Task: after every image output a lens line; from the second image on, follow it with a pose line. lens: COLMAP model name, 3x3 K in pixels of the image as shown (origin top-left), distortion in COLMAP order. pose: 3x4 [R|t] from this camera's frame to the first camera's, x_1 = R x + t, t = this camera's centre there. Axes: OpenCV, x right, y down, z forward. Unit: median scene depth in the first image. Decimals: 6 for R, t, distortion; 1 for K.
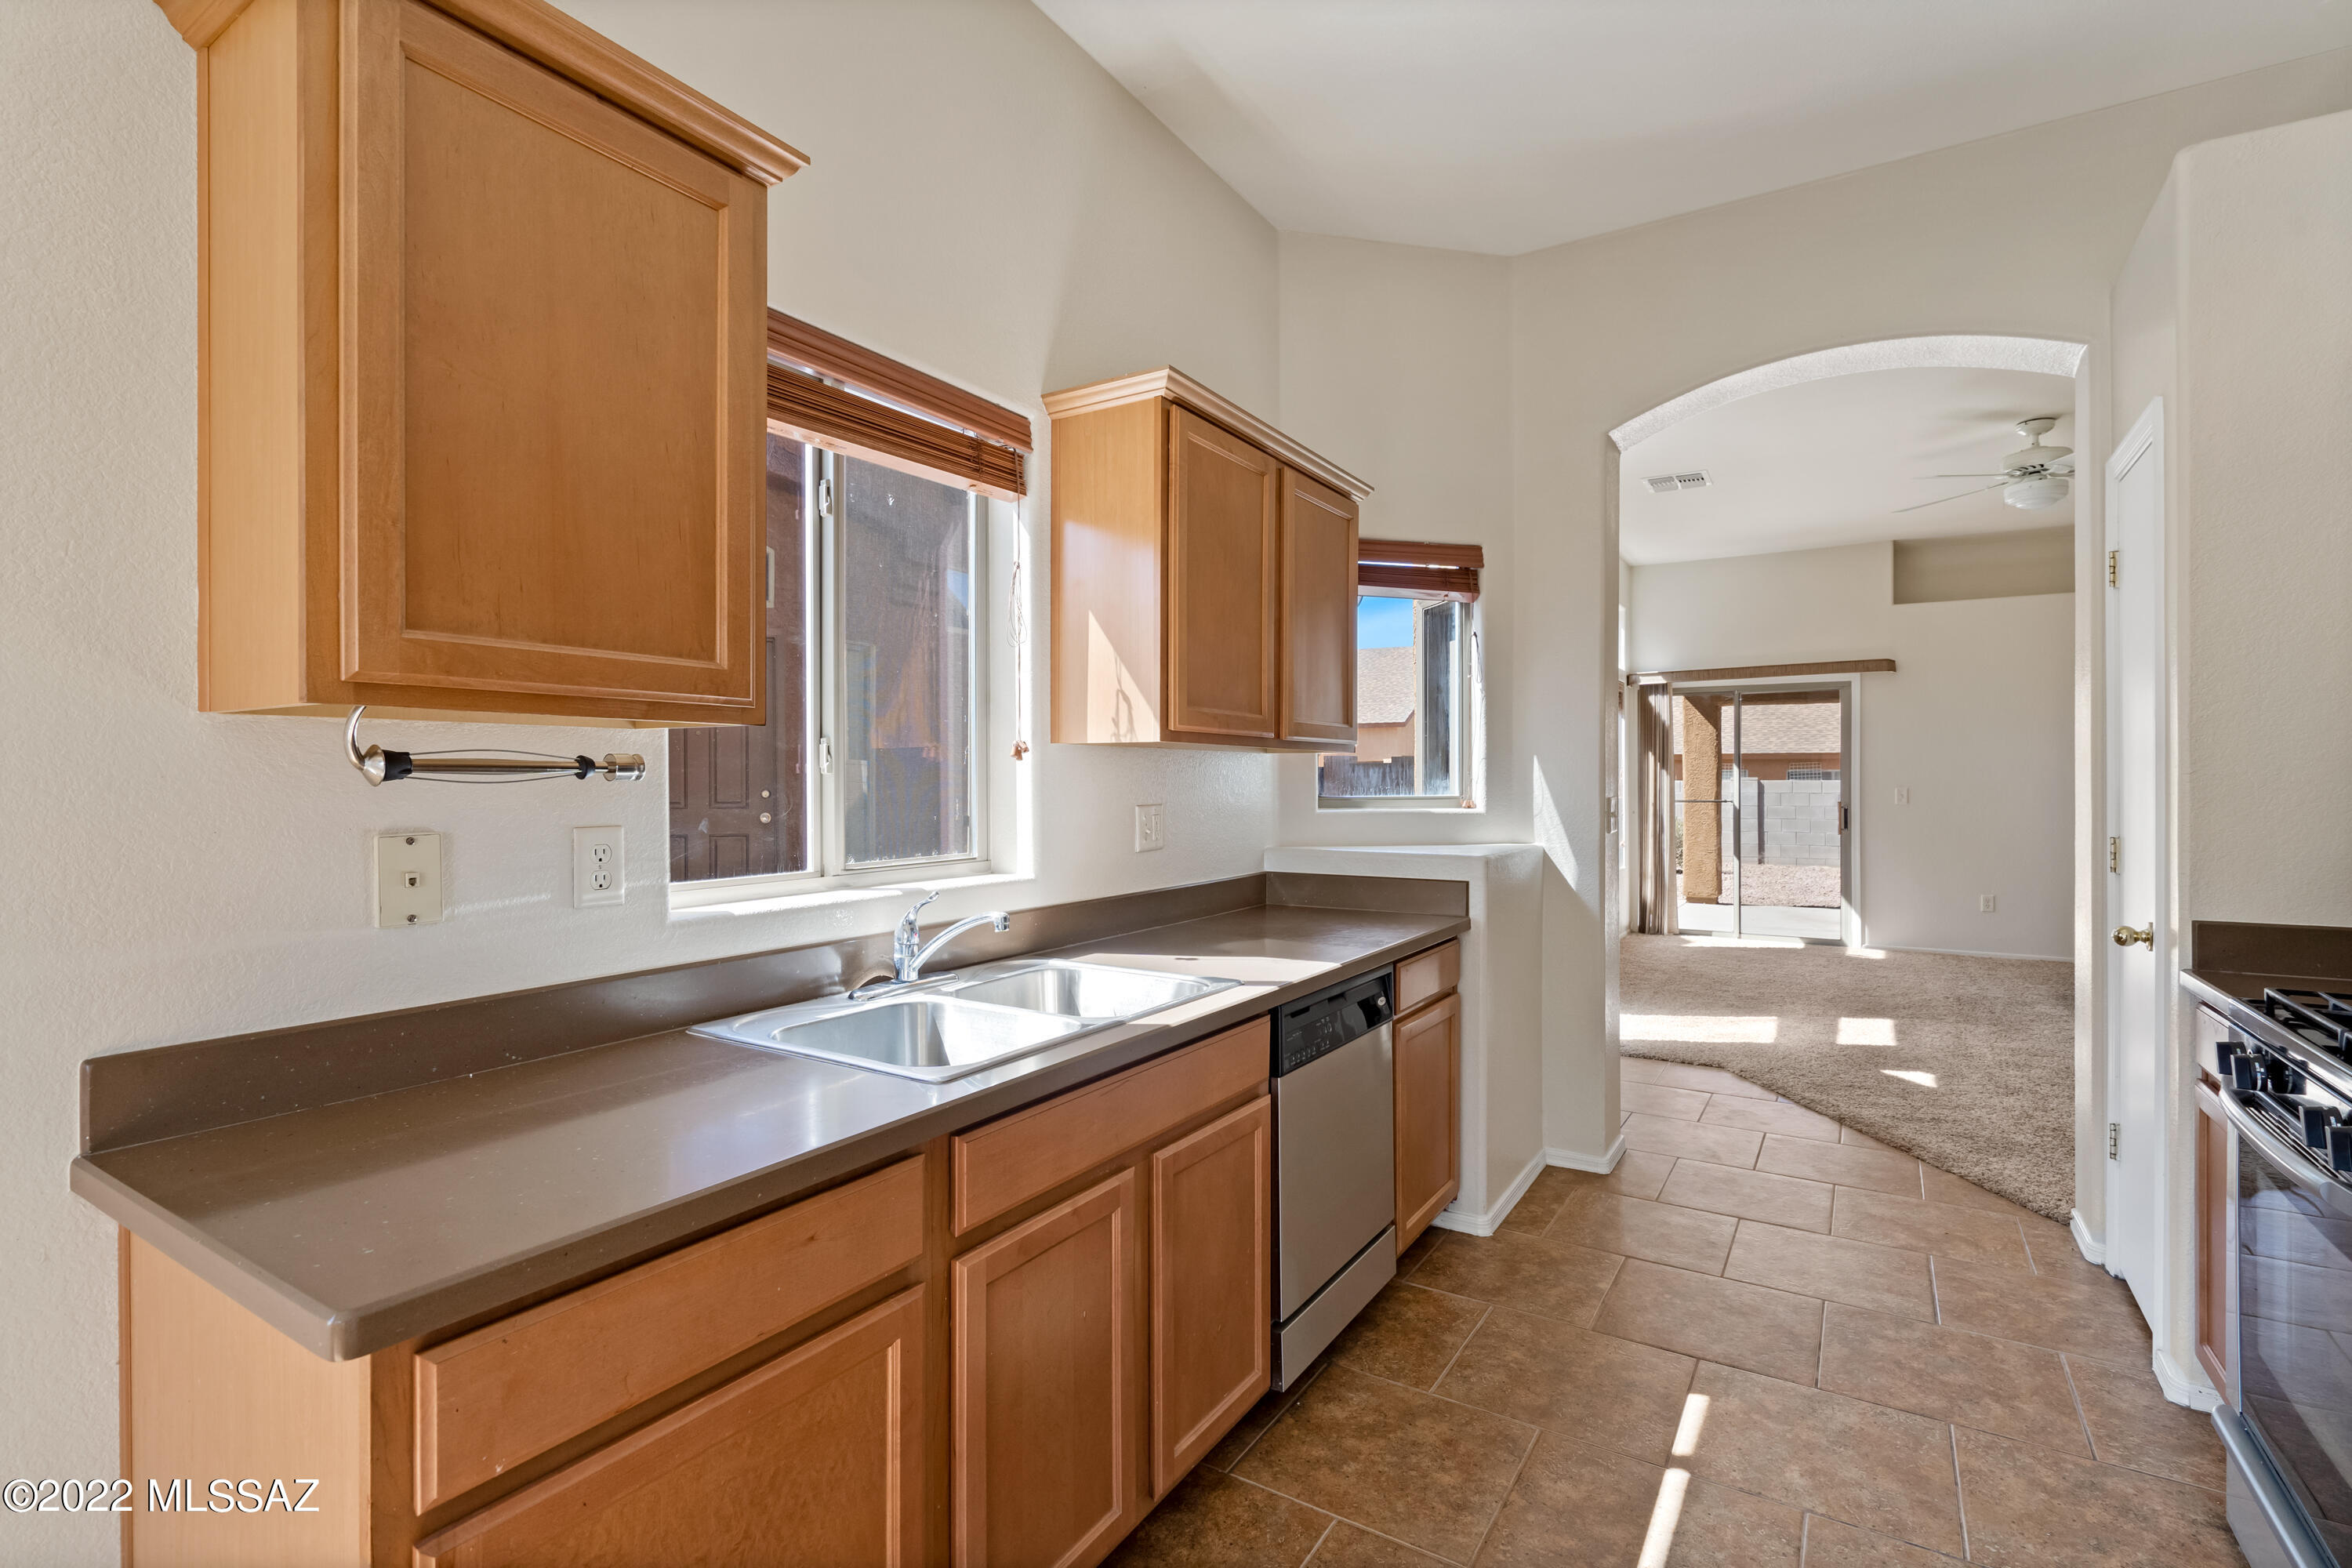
lens RADIAL K [[1086.0, 0, 1176.0], [0, 1086.0, 784.0], [0, 0, 1]] dist [-0.000149, 0.000084]
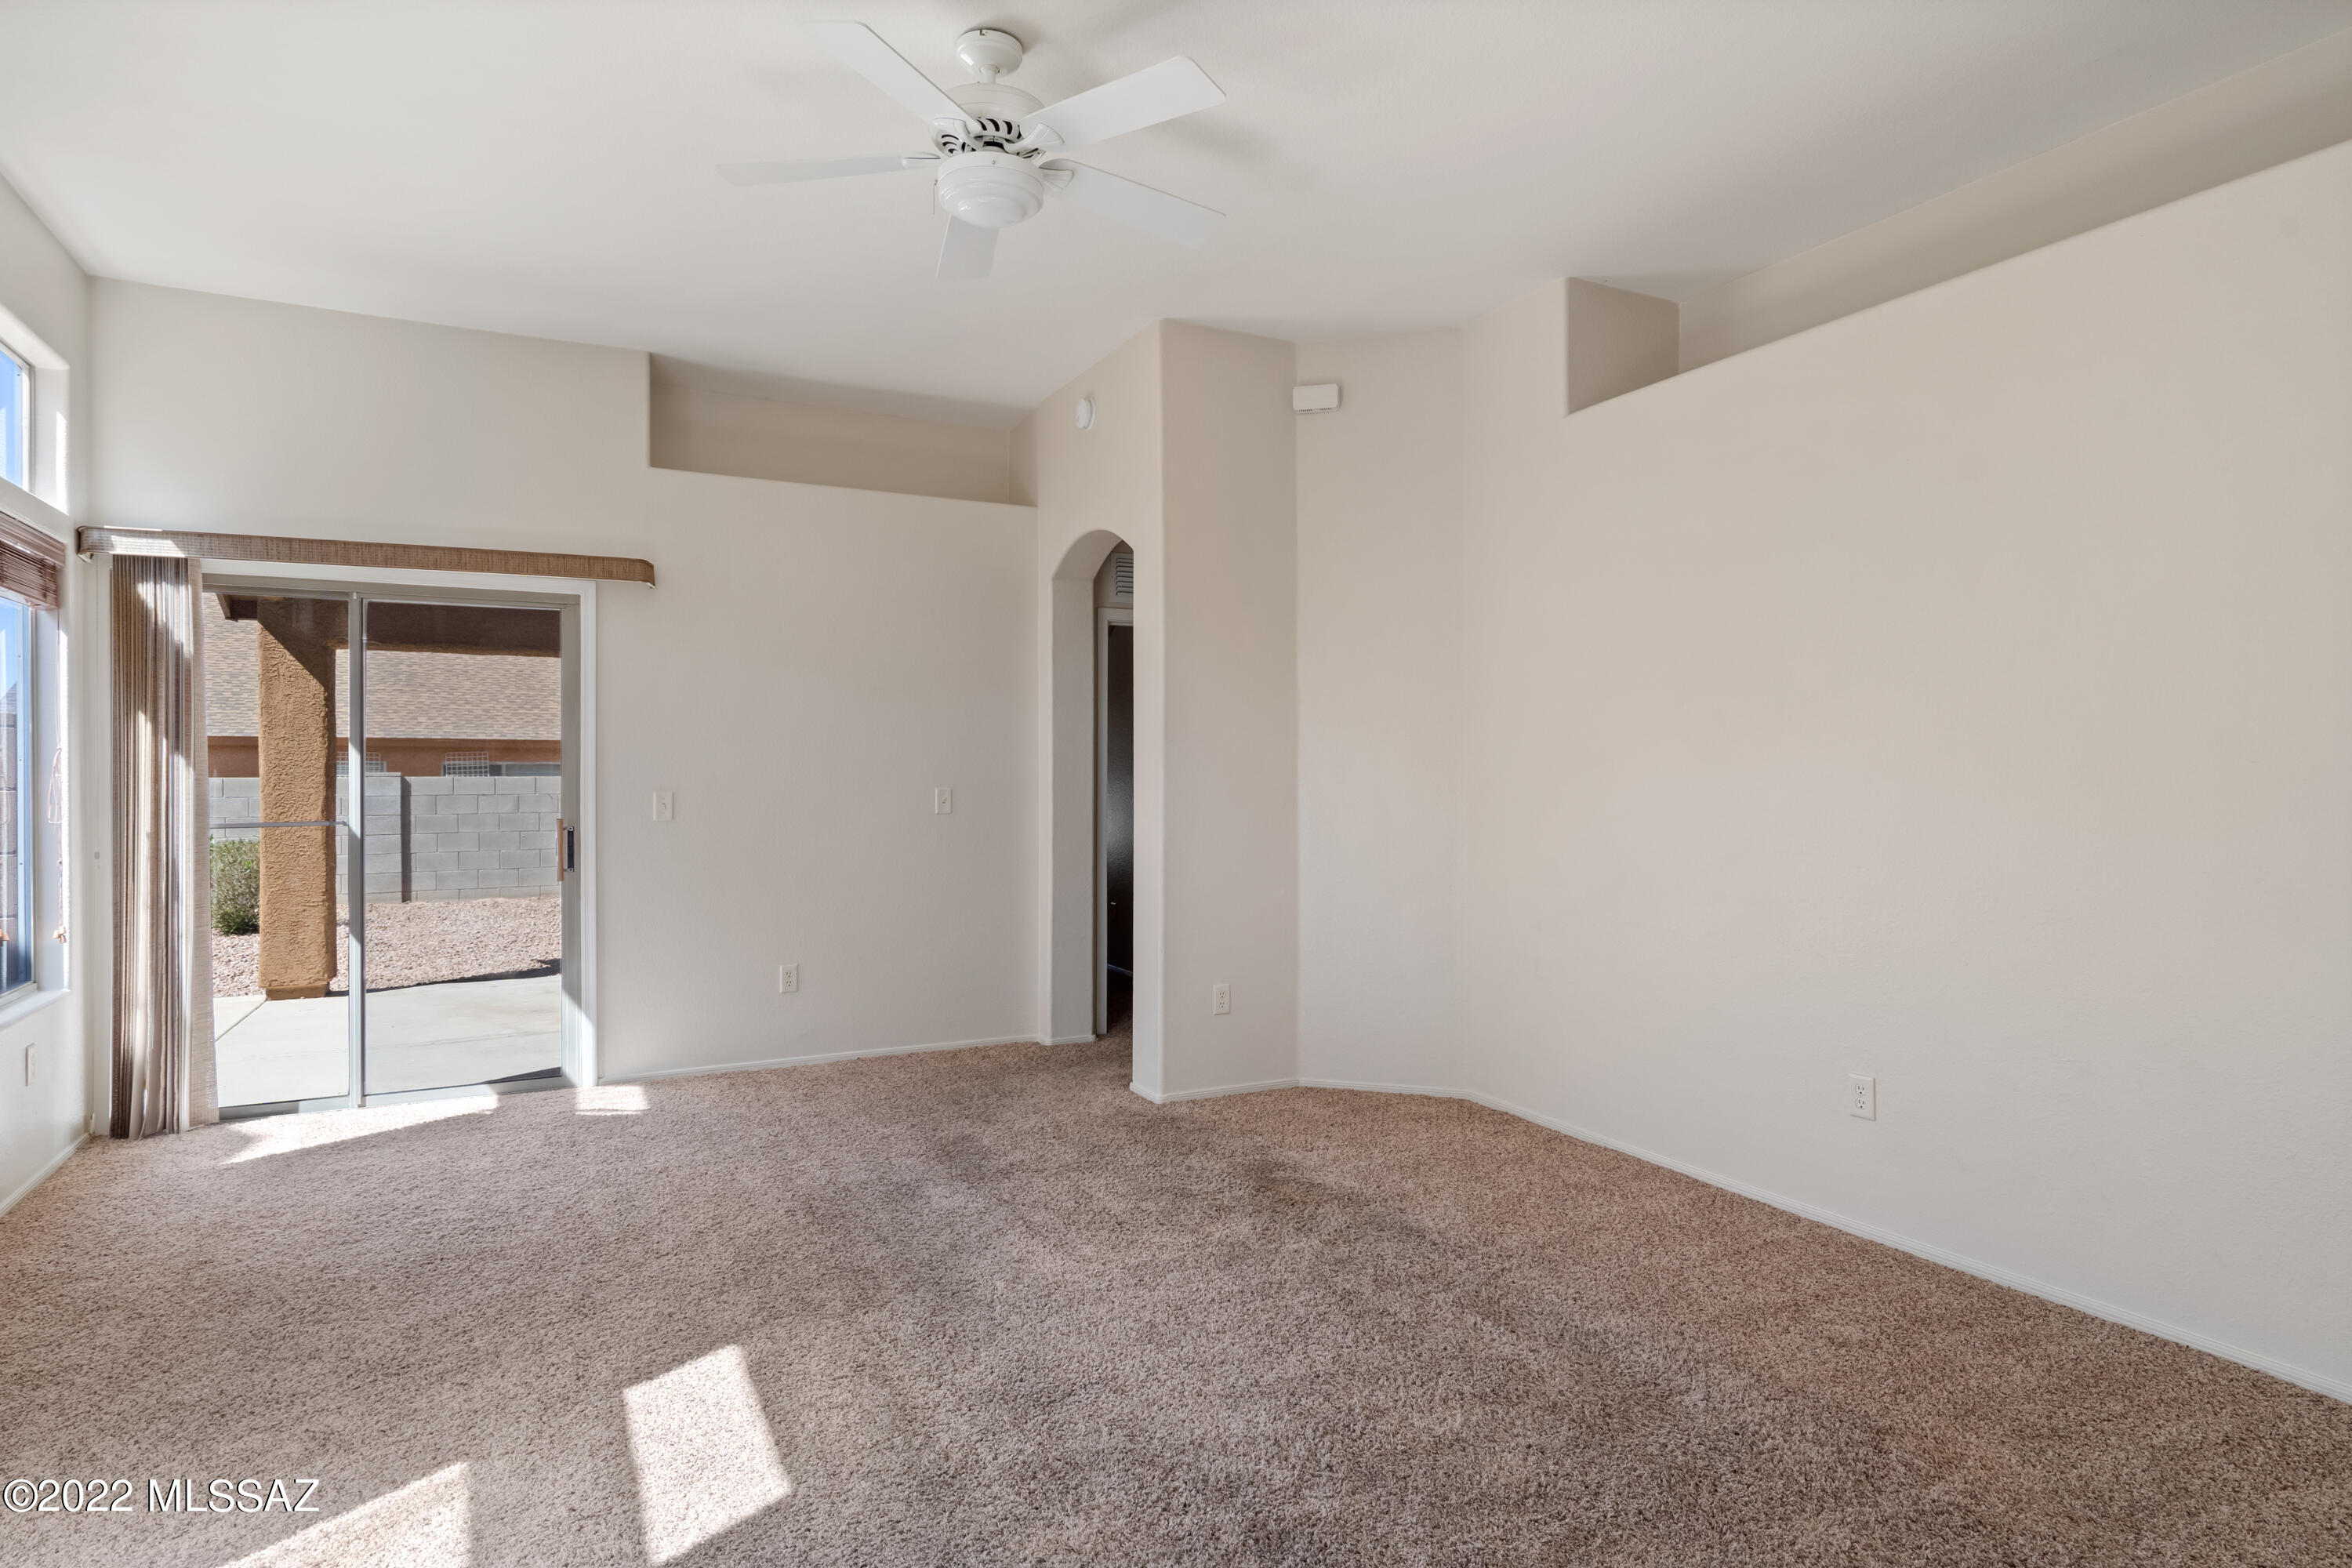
lens RADIAL K [[1282.8, 0, 1176.0], [0, 1282.8, 784.0], [0, 0, 1]] dist [0.010830, -0.000250]
pose [[0.511678, -0.003604, 0.859169, 0.205711], [0.000682, 0.999993, 0.003788, -0.003068], [-0.859177, -0.001352, 0.511677, 0.384317]]
